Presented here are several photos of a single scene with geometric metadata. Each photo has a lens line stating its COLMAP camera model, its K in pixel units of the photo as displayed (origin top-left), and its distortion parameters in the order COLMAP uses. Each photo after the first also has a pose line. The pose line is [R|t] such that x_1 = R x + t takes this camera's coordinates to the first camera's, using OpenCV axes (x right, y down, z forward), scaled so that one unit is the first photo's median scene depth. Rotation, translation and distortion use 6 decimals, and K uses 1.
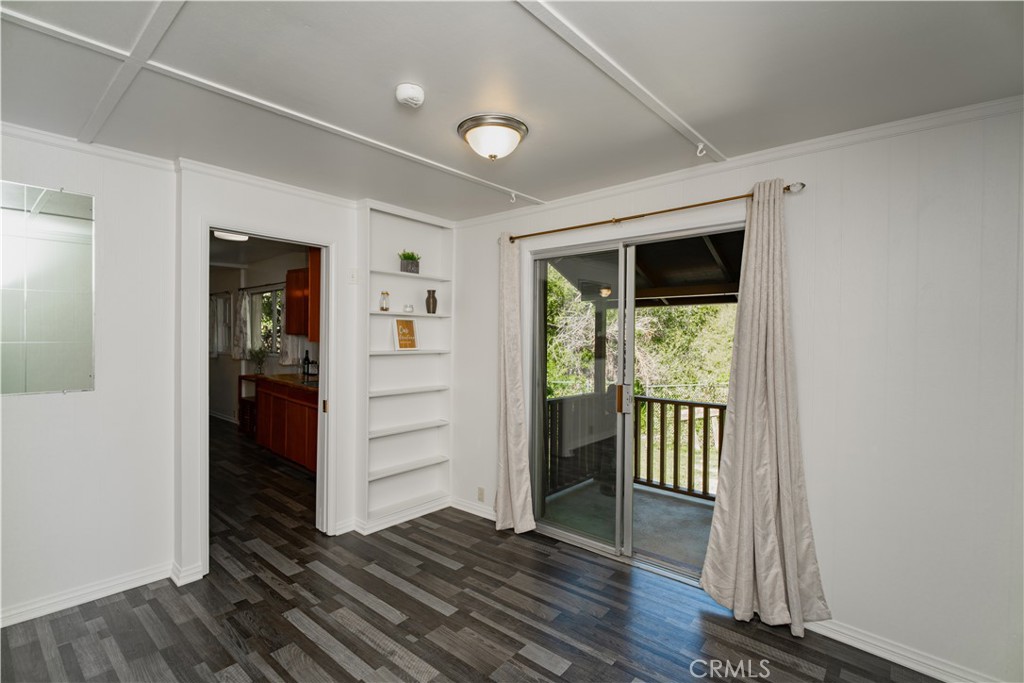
lens RADIAL K [[475.8, 0, 507.1], [0, 475.8, 331.4], [0, 0, 1]] dist [-0.014451, 0.002174]
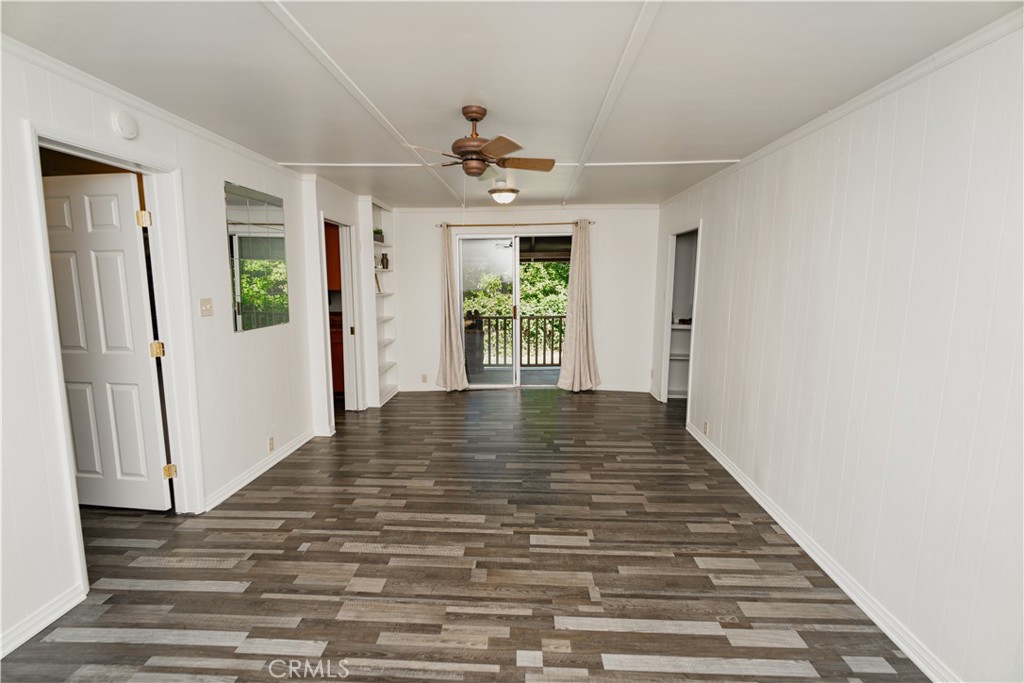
lens RADIAL K [[475.8, 0, 508.6], [0, 475.8, 346.1], [0, 0, 1]] dist [-0.014451, 0.002174]
pose [[0.781195, -0.098975, 0.616392, -1.295003], [0.003295, 0.987992, 0.154467, -0.043071], [-0.624279, -0.118638, 0.772141, -0.721947]]
